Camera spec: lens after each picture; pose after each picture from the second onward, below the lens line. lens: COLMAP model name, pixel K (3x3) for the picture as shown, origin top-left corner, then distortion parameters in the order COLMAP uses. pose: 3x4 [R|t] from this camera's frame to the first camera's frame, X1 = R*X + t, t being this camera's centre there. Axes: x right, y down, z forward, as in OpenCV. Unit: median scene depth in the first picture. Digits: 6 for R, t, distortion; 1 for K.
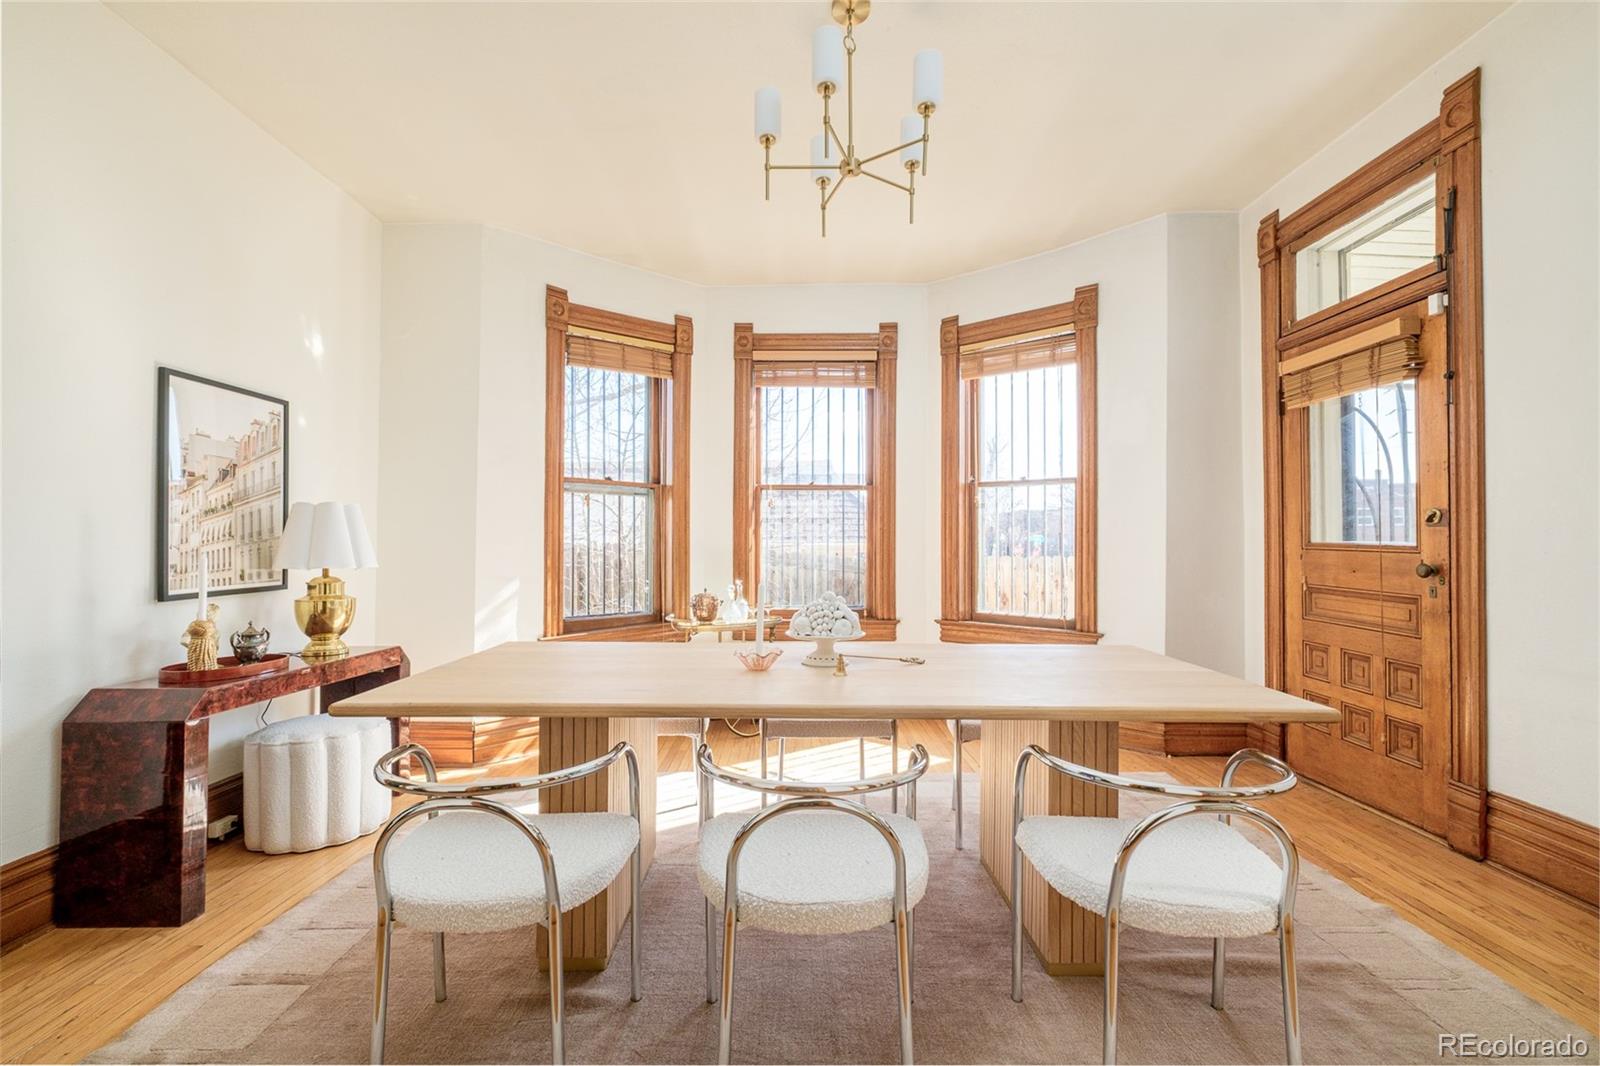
lens RADIAL K [[704.4, 0, 800.0], [0, 704.4, 533.0], [0, 0, 1]] dist [-0.003700, -0.000702]
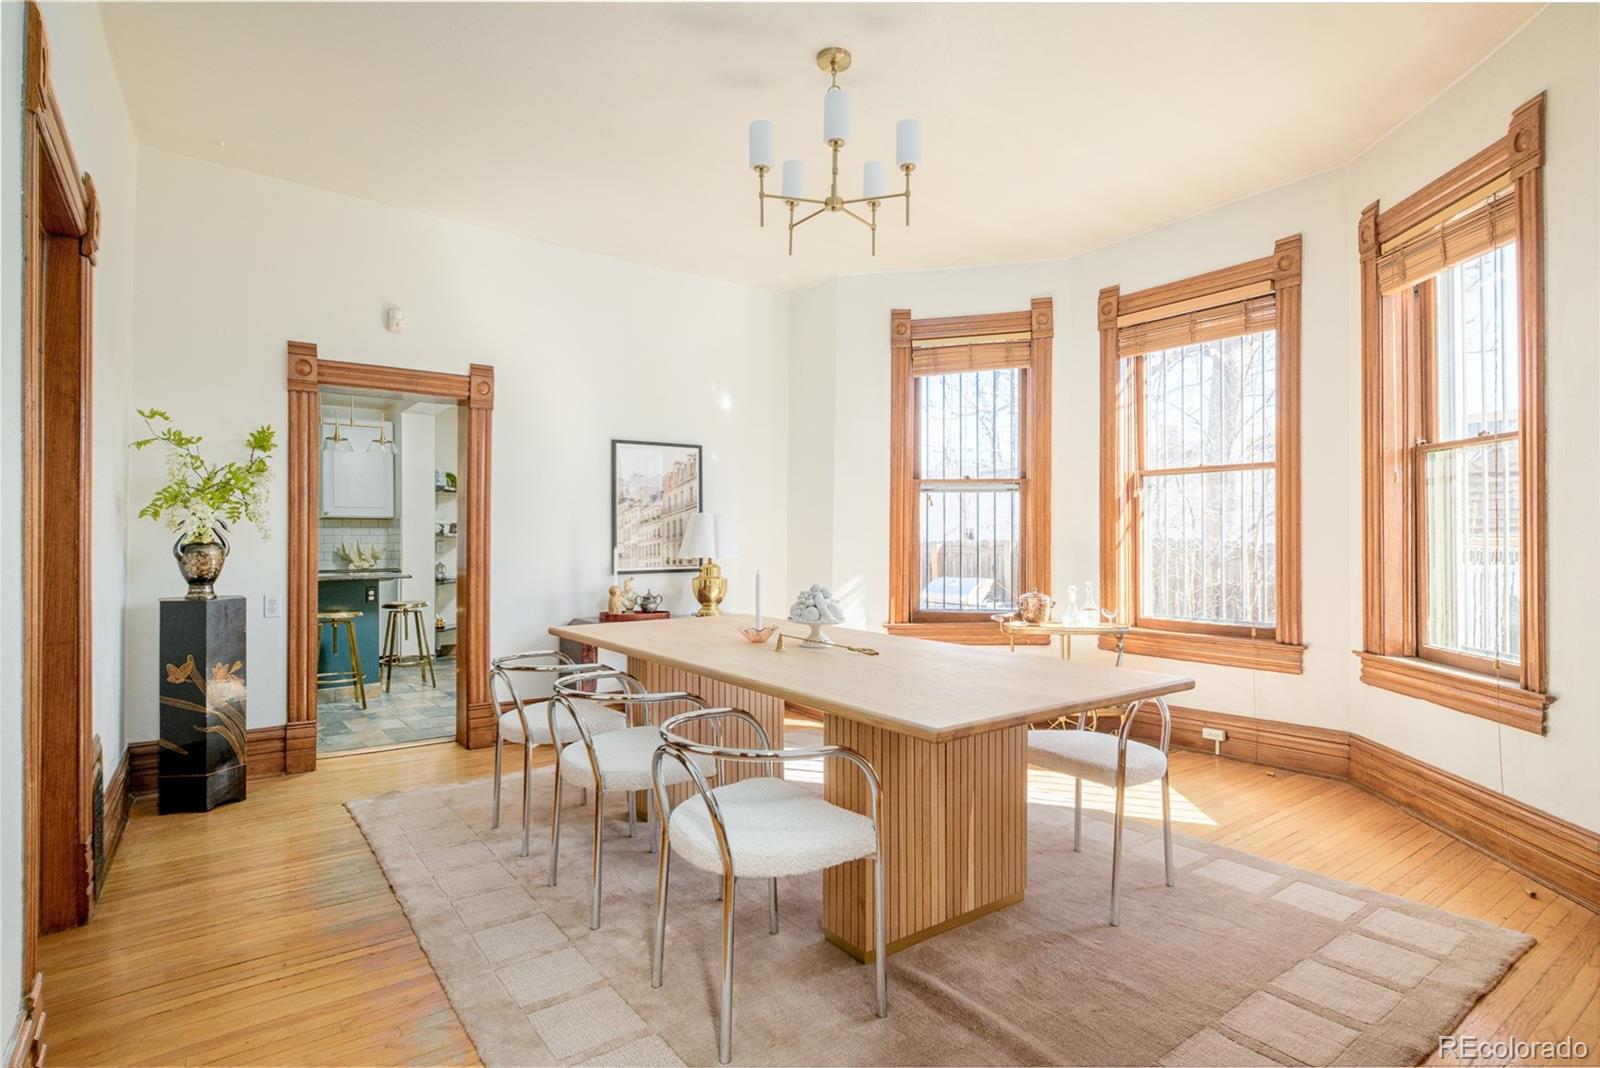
lens RADIAL K [[830.6, 0, 800.0], [0, 830.6, 534.0], [0, 0, 1]] dist [-0.003871, -0.000896]
pose [[0.592970, -0.007377, -0.805191, 0.610126], [0.013334, 0.999911, 0.000658, 0.001448], [0.805114, -0.011127, 0.593015, 0.093510]]
